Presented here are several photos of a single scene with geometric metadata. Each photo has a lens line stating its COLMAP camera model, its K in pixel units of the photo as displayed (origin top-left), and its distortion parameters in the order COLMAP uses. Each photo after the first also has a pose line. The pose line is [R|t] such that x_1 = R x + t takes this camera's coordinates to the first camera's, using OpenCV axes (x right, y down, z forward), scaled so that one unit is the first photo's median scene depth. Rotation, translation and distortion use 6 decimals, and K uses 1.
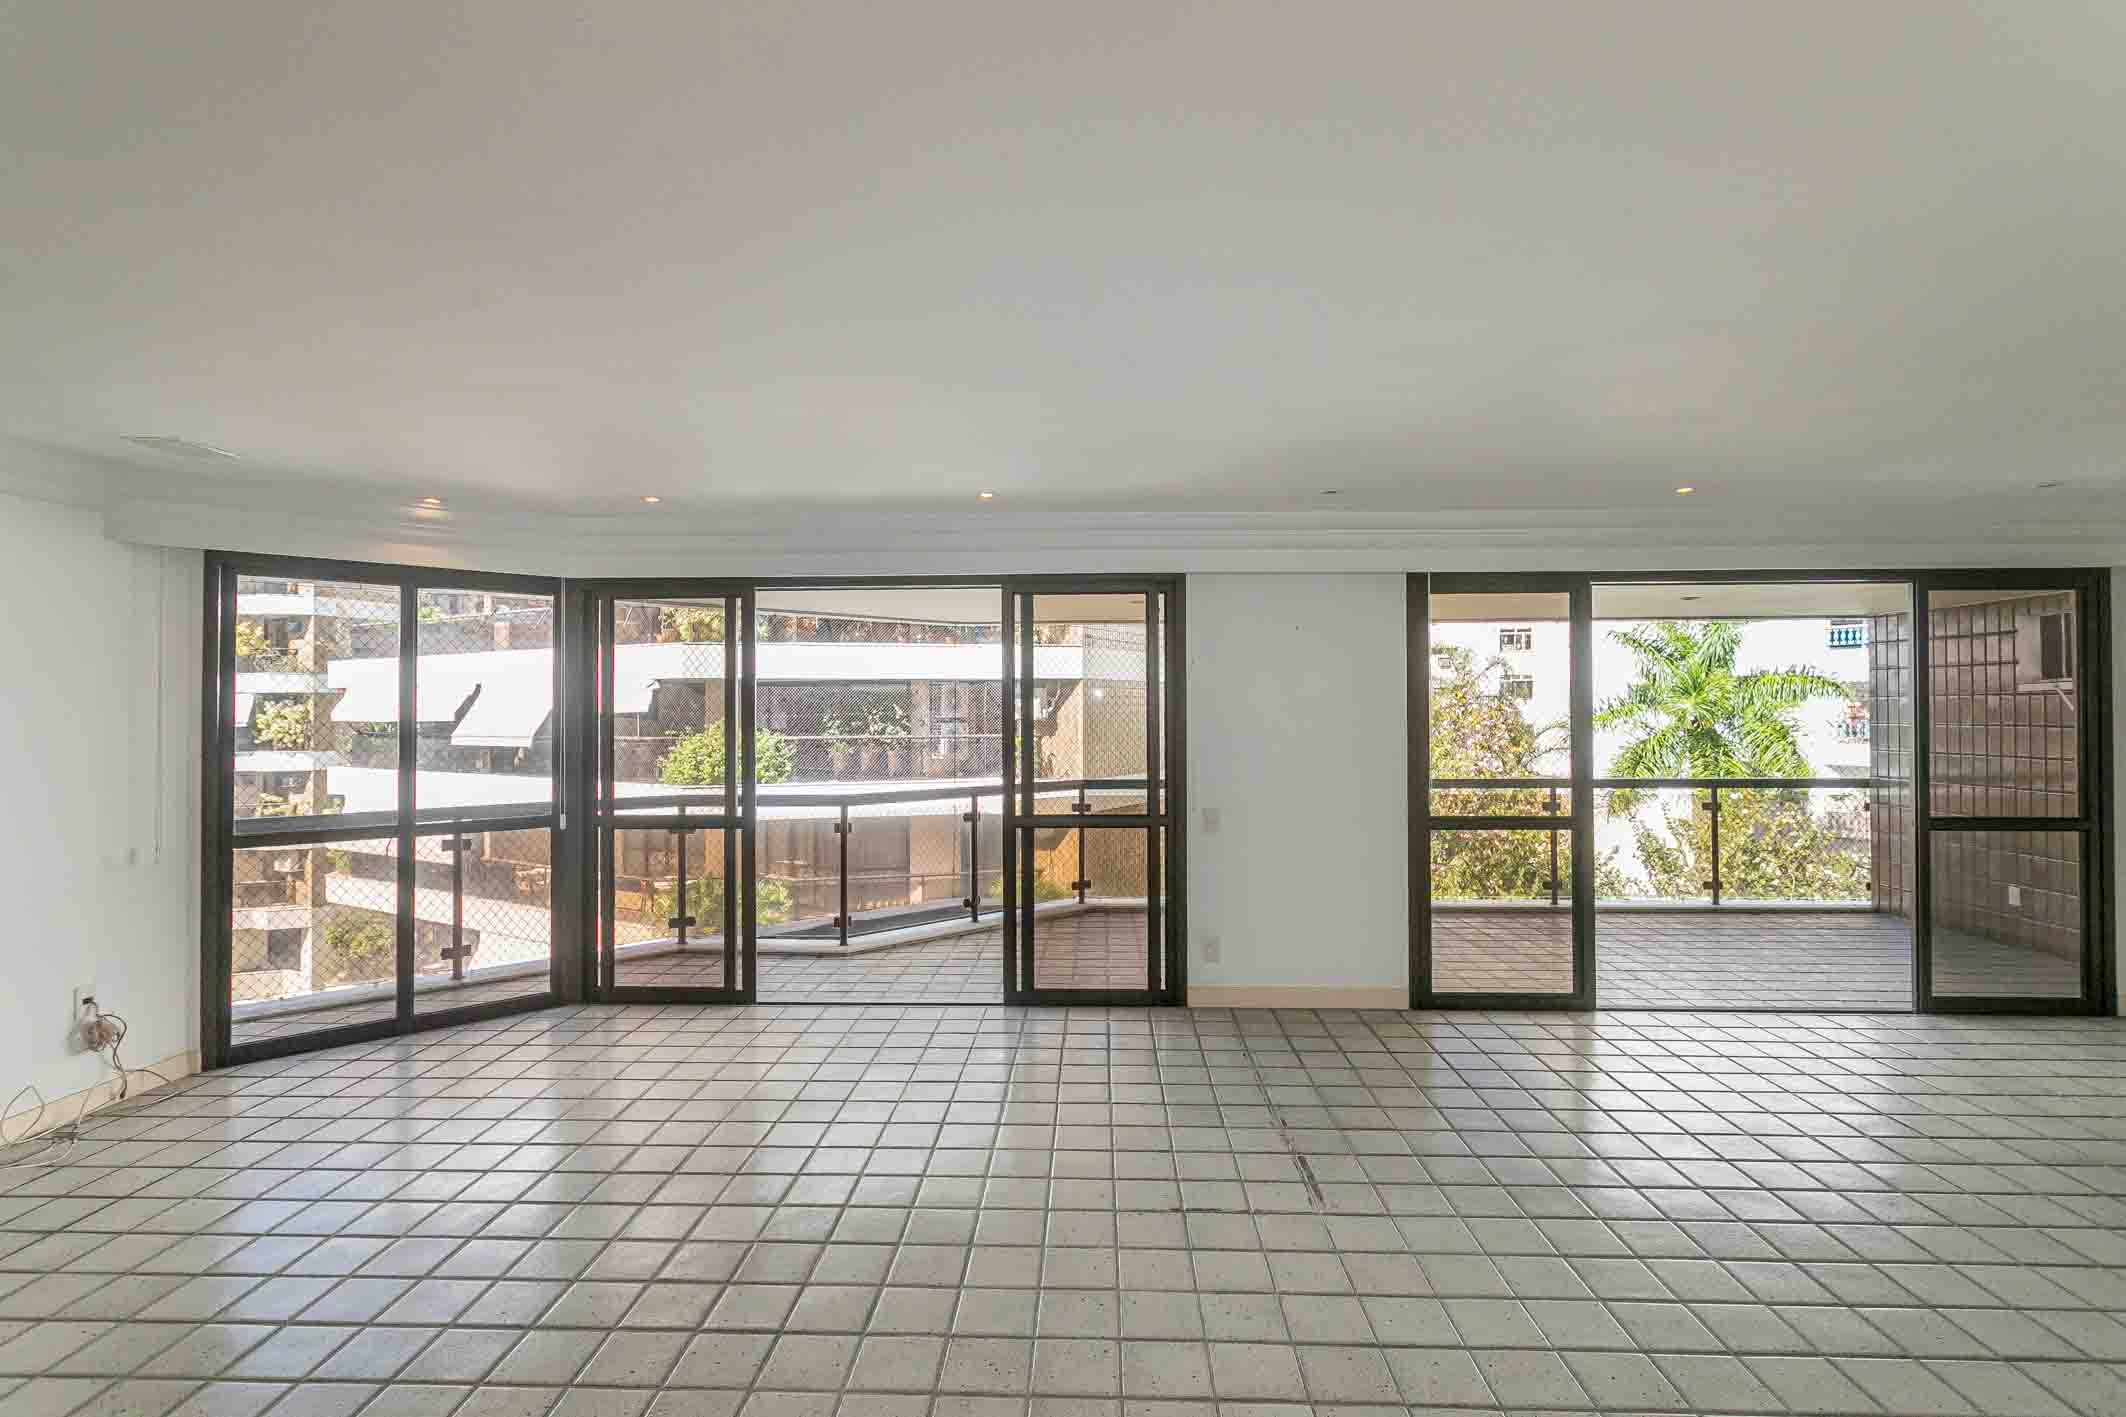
lens RADIAL K [[1016.4, 0, 1077.8], [0, 1016.4, 712.9], [0, 0, 1]] dist [0.006448, 0.000388]
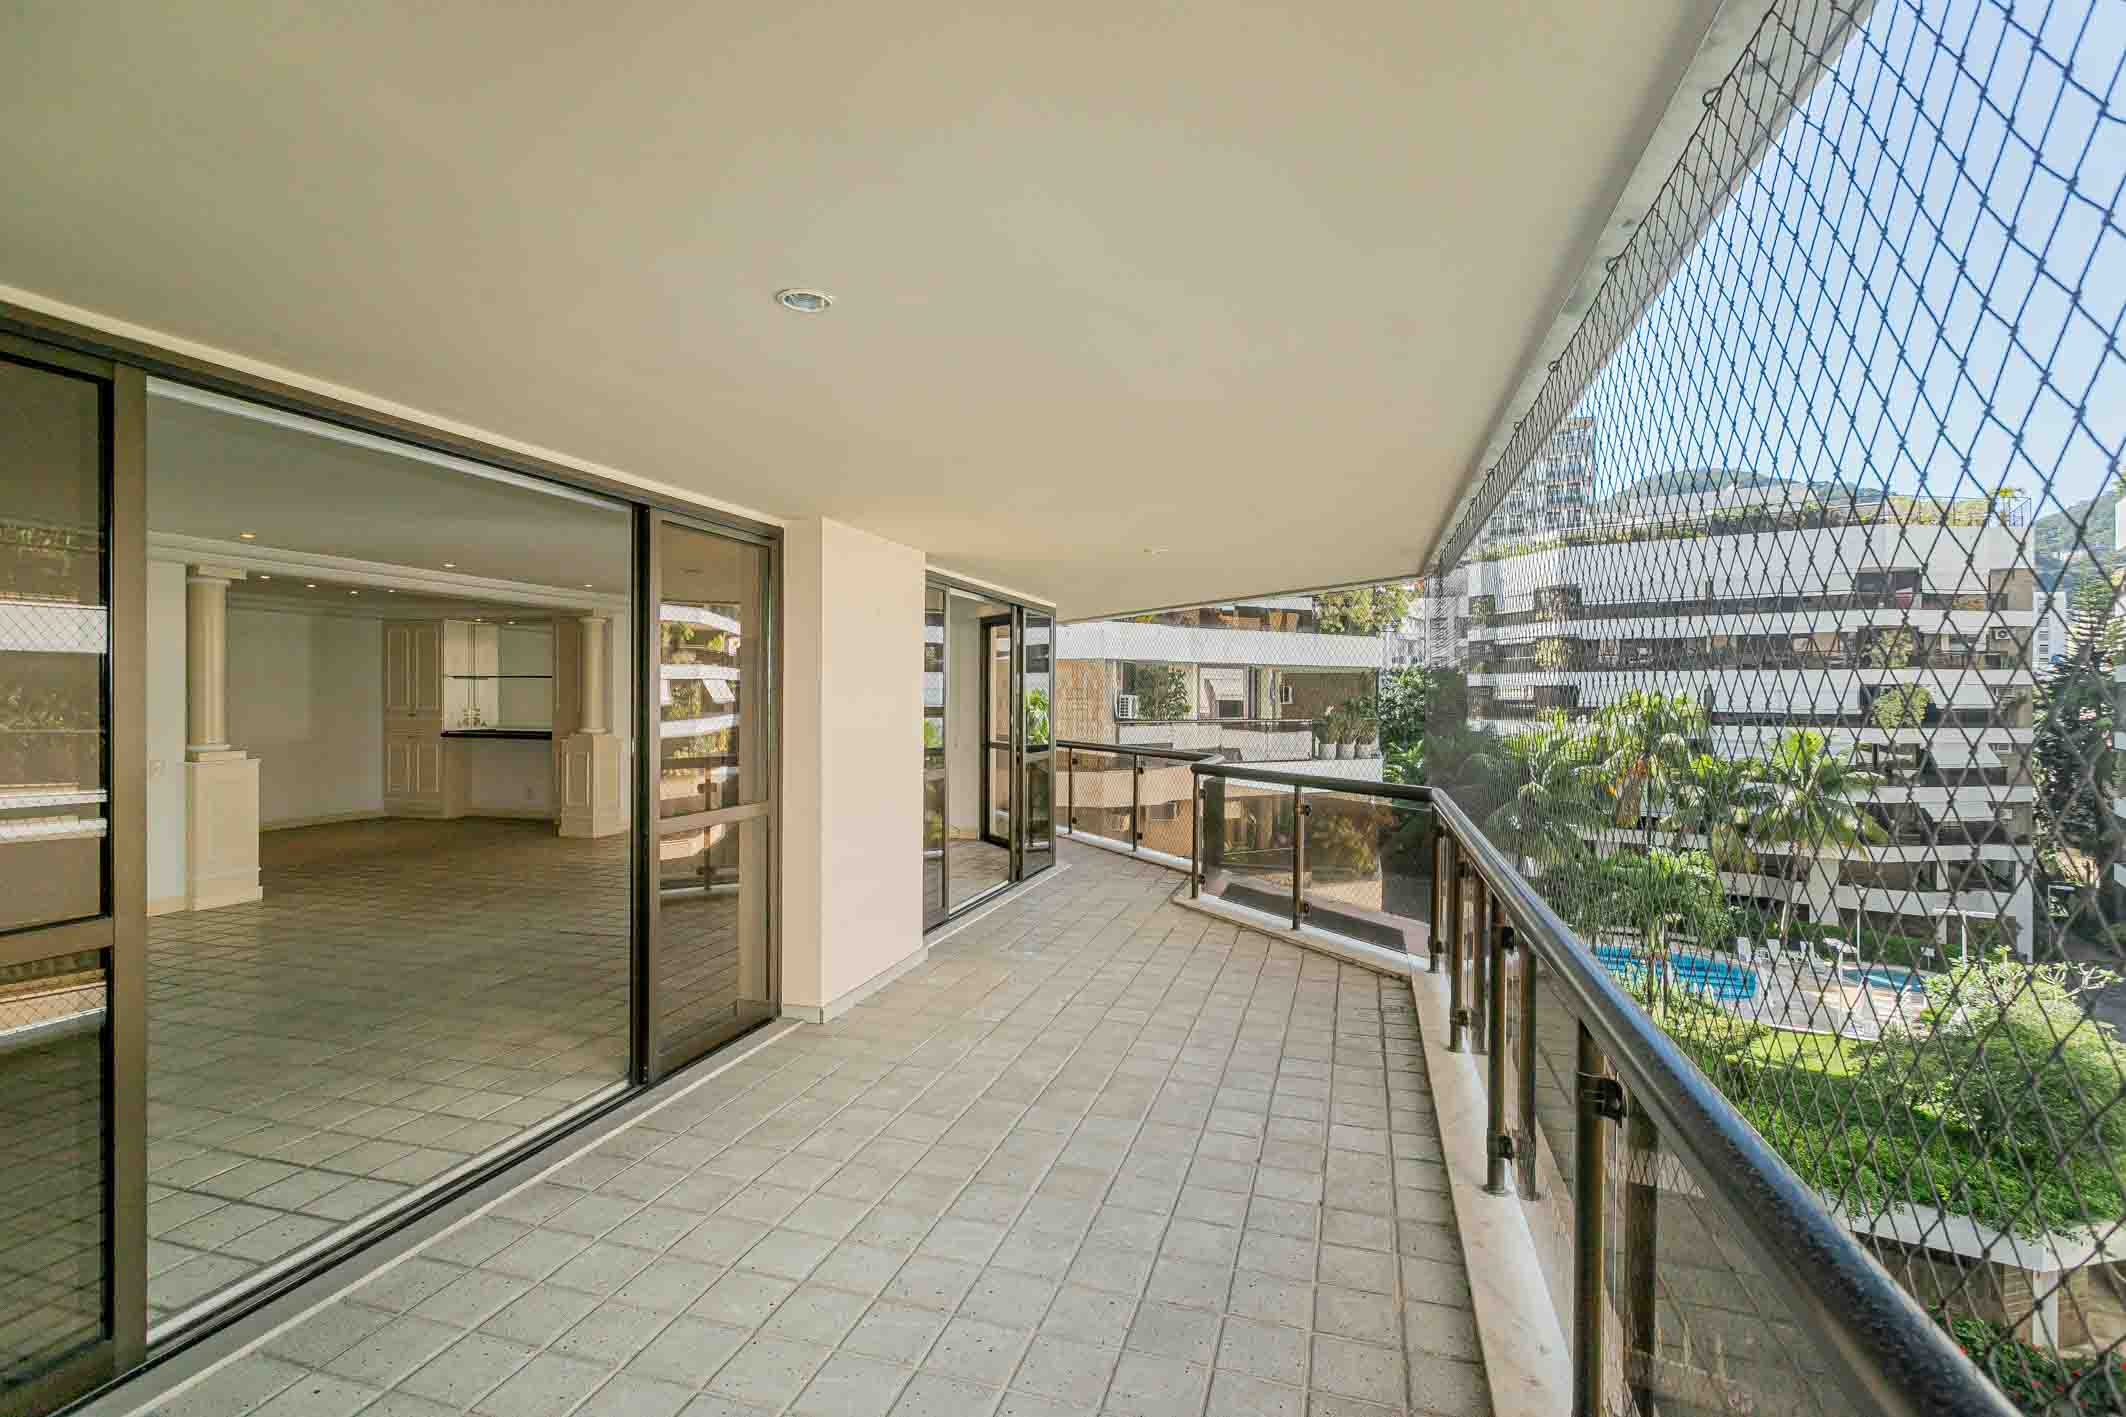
lens RADIAL K [[1016.4, 0, 1055.6], [0, 1016.4, 708.2], [0, 0, 1]] dist [0.006448, 0.000388]
pose [[-0.283506, 0.013232, -0.958879, 1.092423], [-0.007034, 0.999849, 0.015878, 0.005856], [0.958945, 0.011246, -0.283370, 1.452923]]
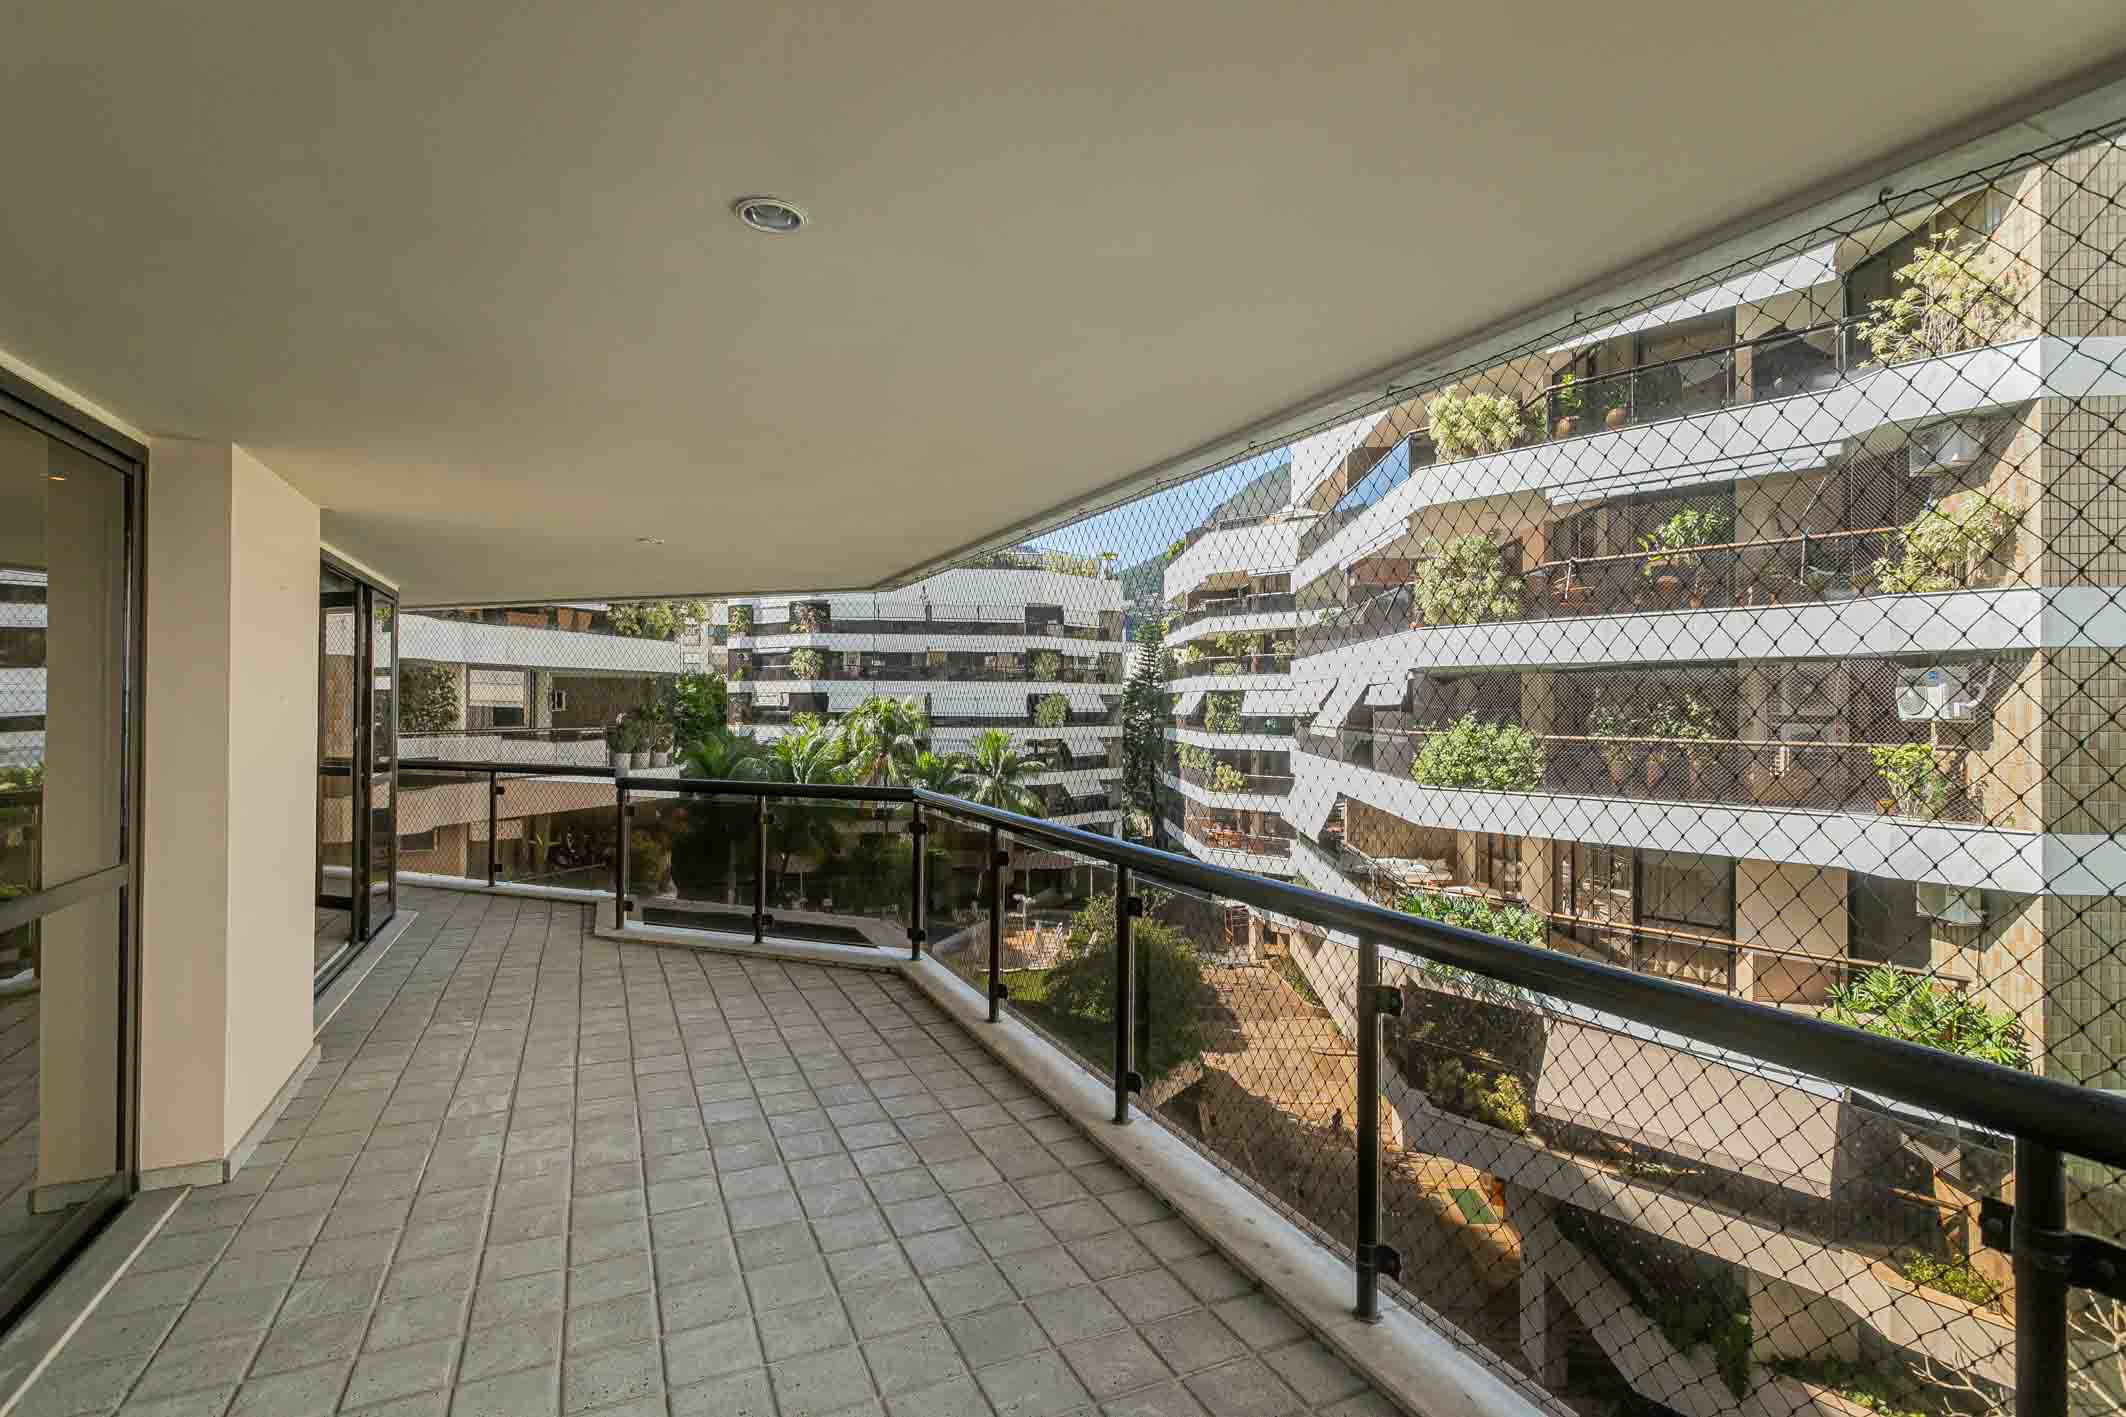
lens RADIAL K [[1016.4, 0, 1071.2], [0, 1016.4, 698.7], [0, 0, 1]] dist [0.006448, 0.000388]
pose [[0.433359, -0.001082, -0.901221, 1.071951], [-0.009141, 0.999943, -0.005596, 0.007232], [0.901175, 0.010663, 0.433324, 1.201288]]
